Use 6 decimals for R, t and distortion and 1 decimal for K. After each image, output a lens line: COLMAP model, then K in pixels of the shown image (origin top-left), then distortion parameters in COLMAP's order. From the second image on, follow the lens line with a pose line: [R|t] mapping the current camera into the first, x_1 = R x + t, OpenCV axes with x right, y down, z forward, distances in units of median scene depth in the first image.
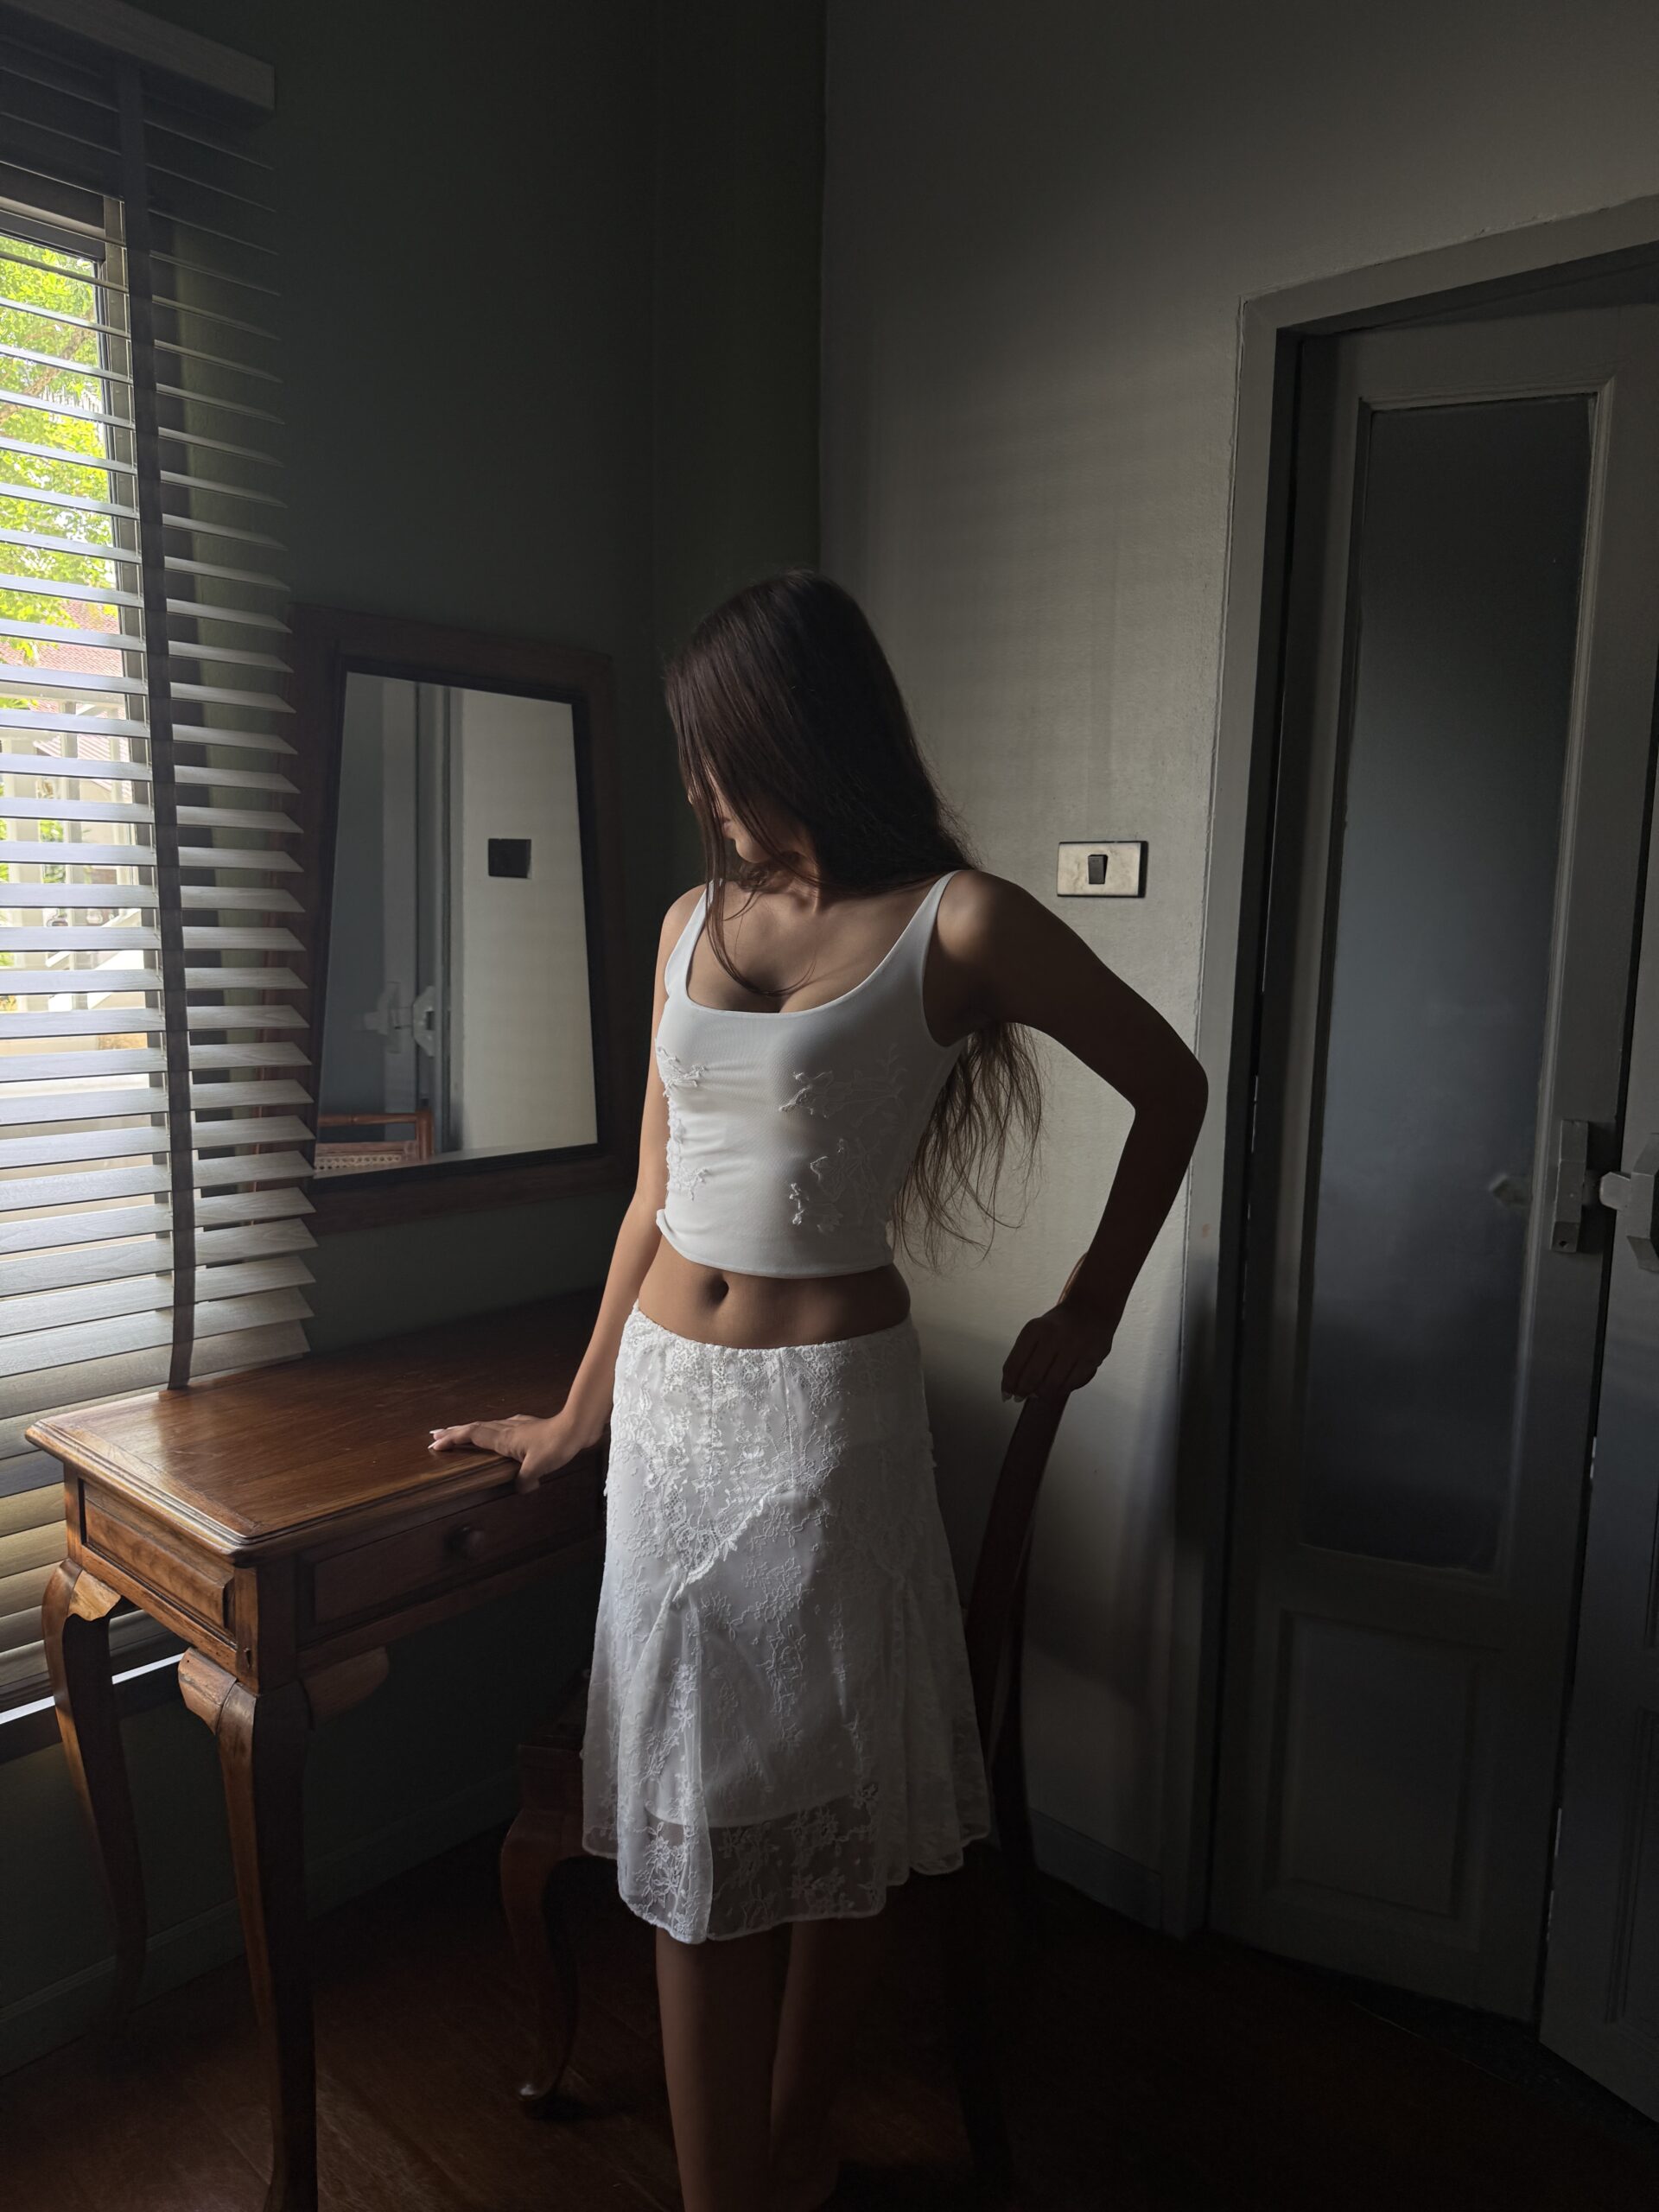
lens RADIAL K [[1539.8, 0, 800.0], [0, 1539.8, 1098.9], [0, 0, 1]] dist [0.075993, -0.120700]
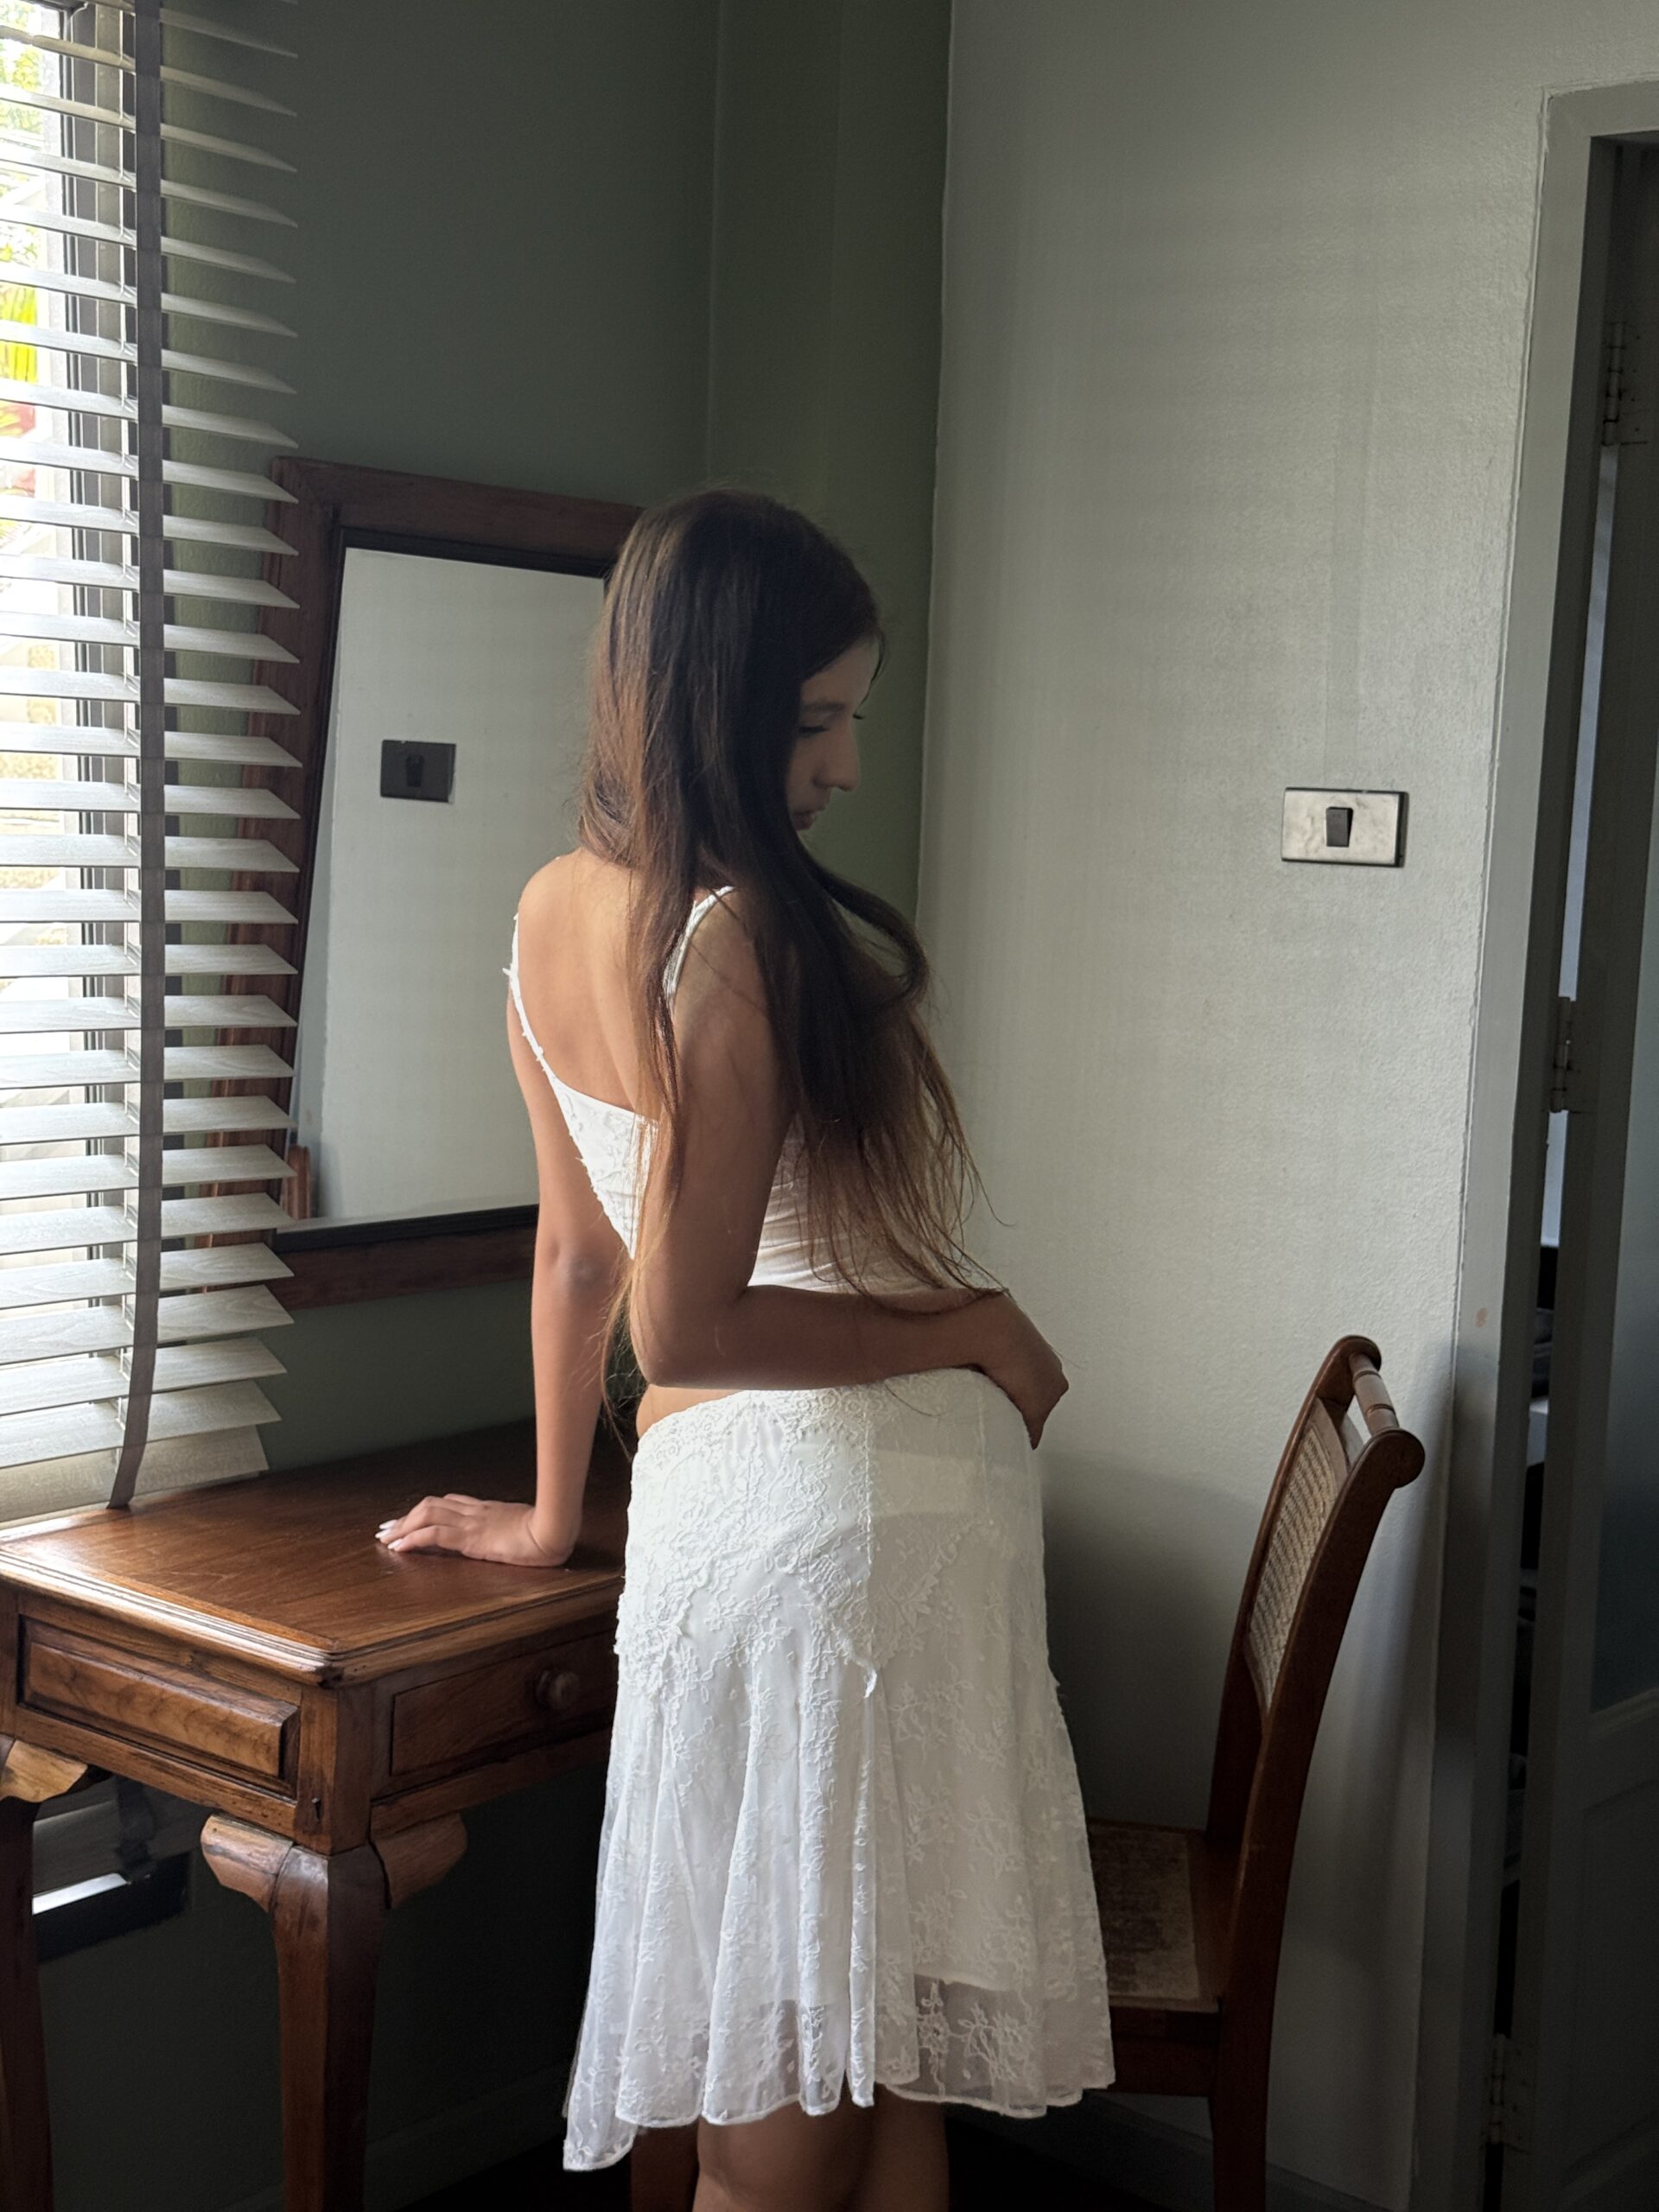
lens RADIAL K [[3047.1, 0, 793.9], [0, 3047.1, 1109.9], [0, 0, 1]] dist [0.108007, 0.069881]
pose [[0.998279, 0.012740, 0.057248, -0.161516], [-0.011446, 0.999672, -0.022889, 0.025007], [-0.057521, 0.022194, 0.998098, -0.477107]]
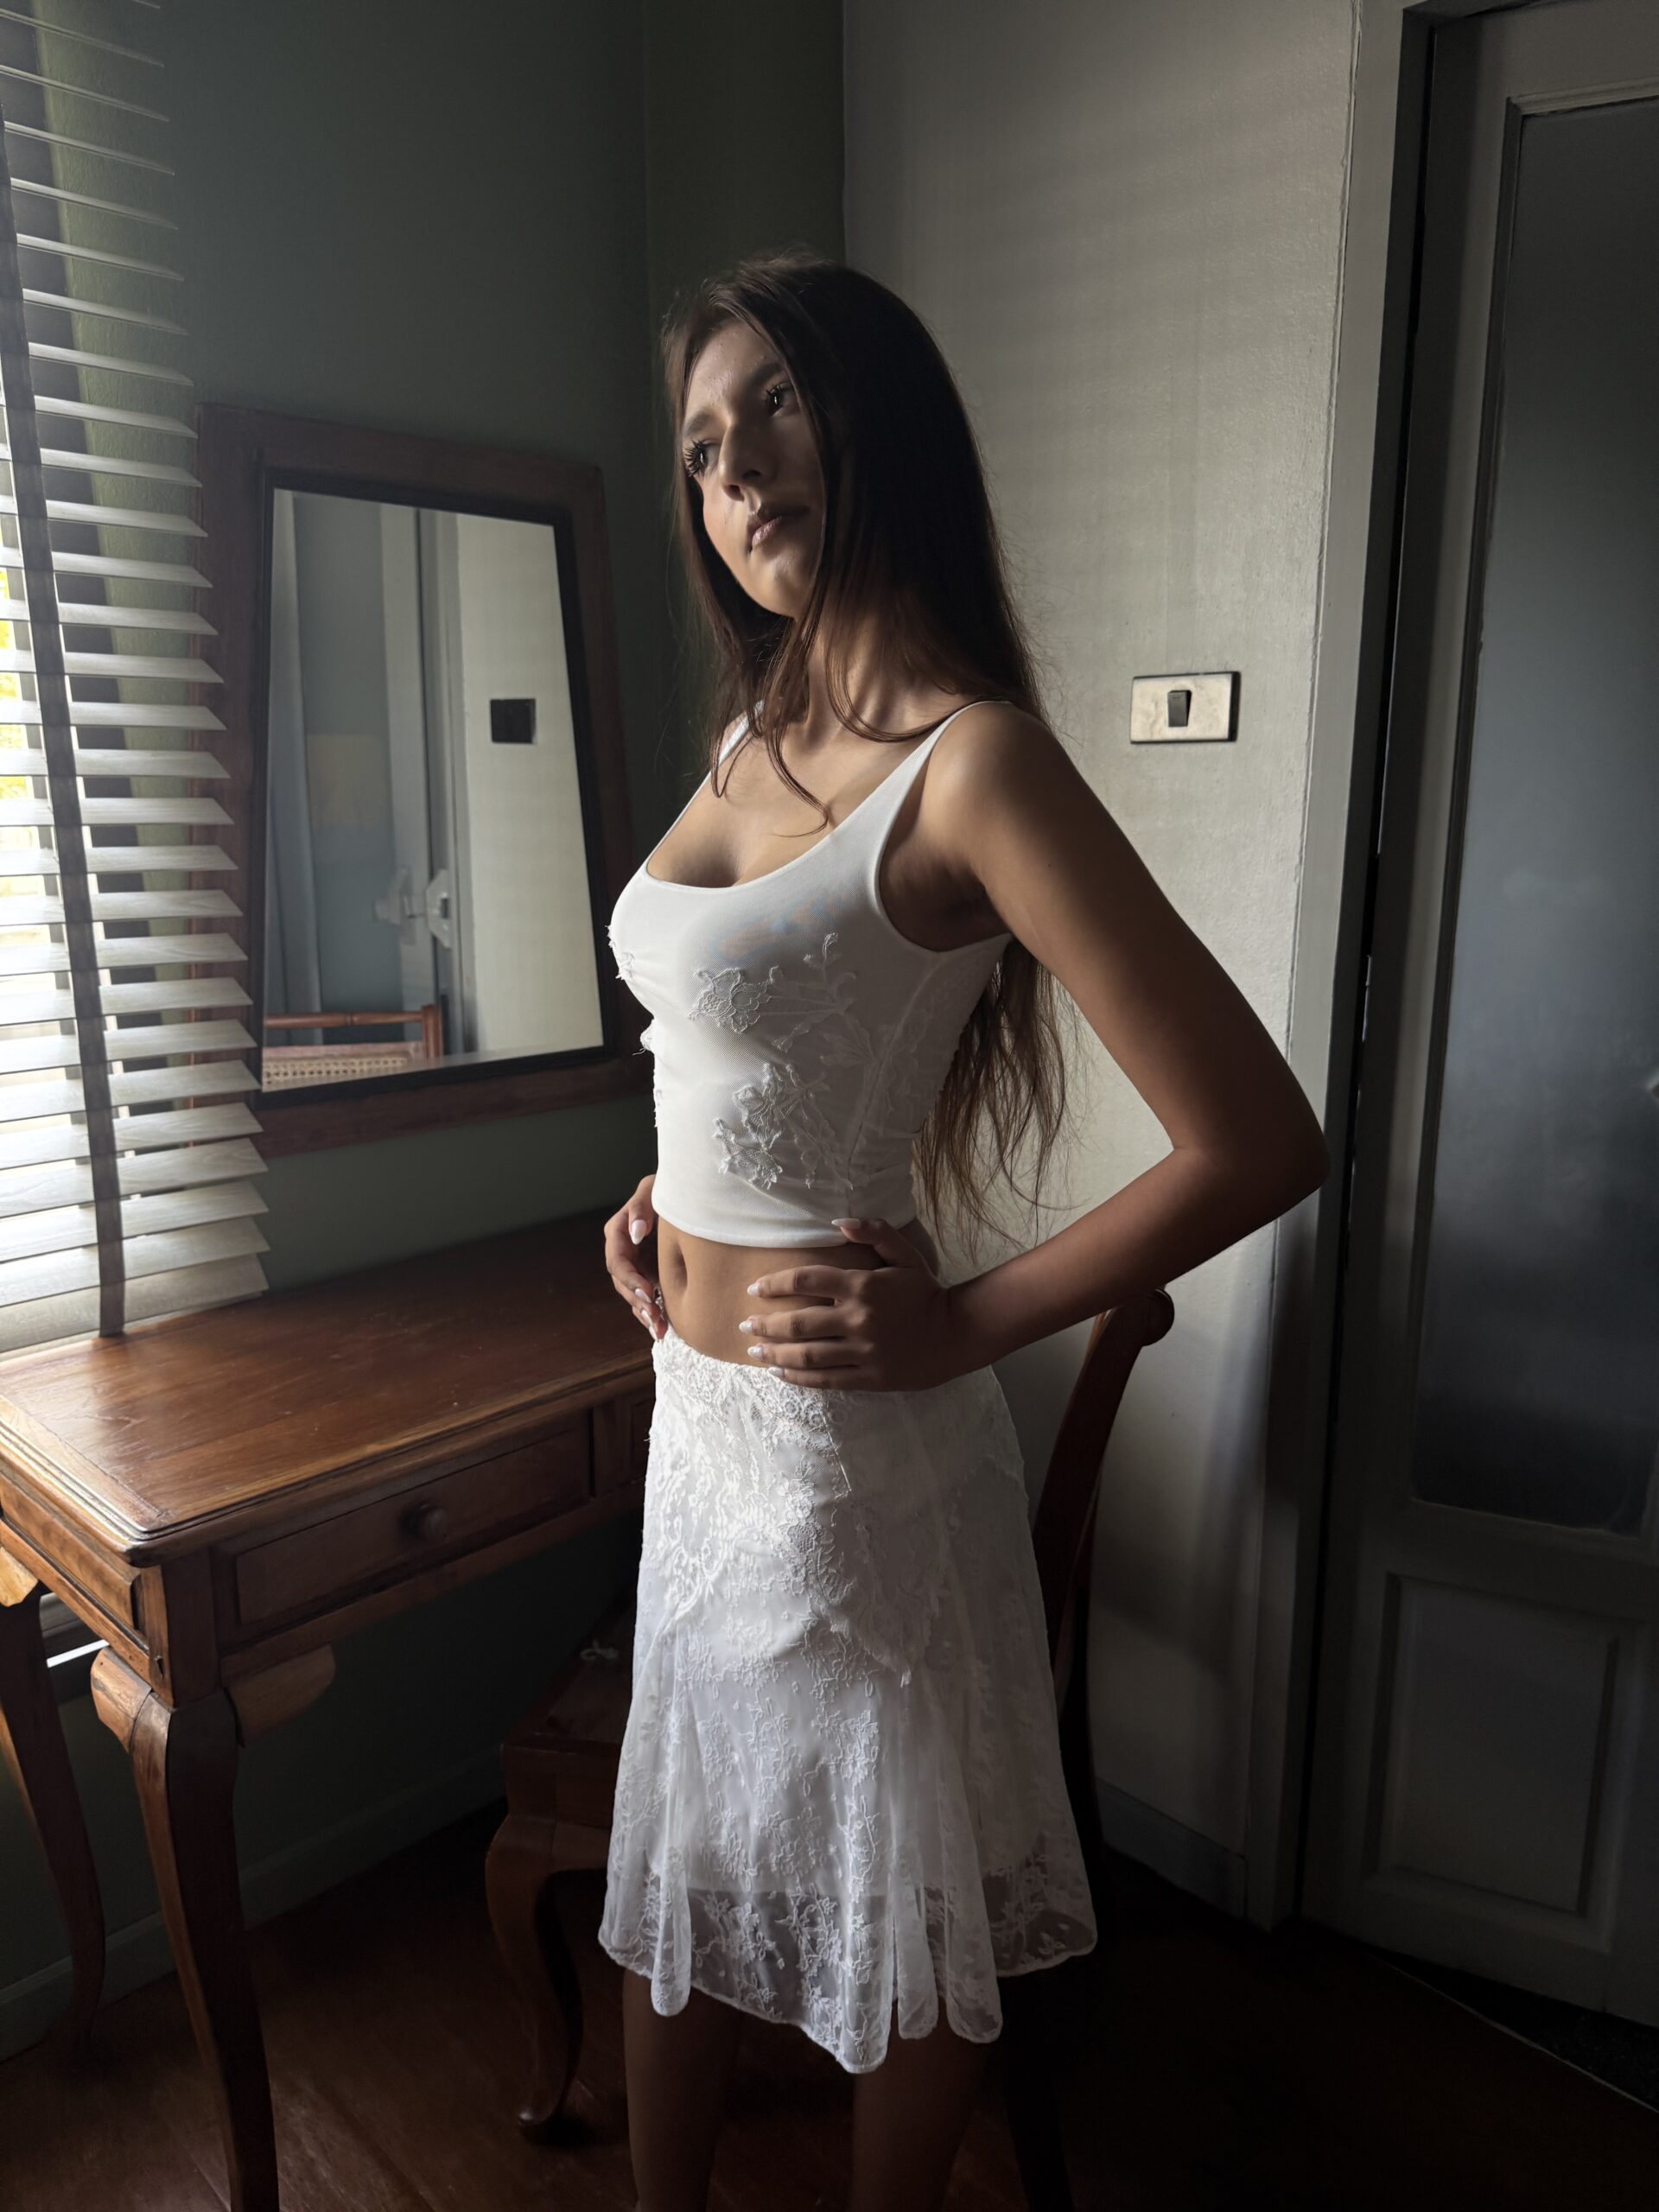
lens RADIAL K [[1540.8, 0, 829.5], [0, 1540.8, 1106.0], [0, 0, 1]] dist [0.000545, -0.002721]
pose [[0.999274, -0.012639, -0.035953, 0.033917], [0.015473, 0.996701, 0.079671, -0.004427], [0.034827, -0.080169, 0.996173, 0.161506]]
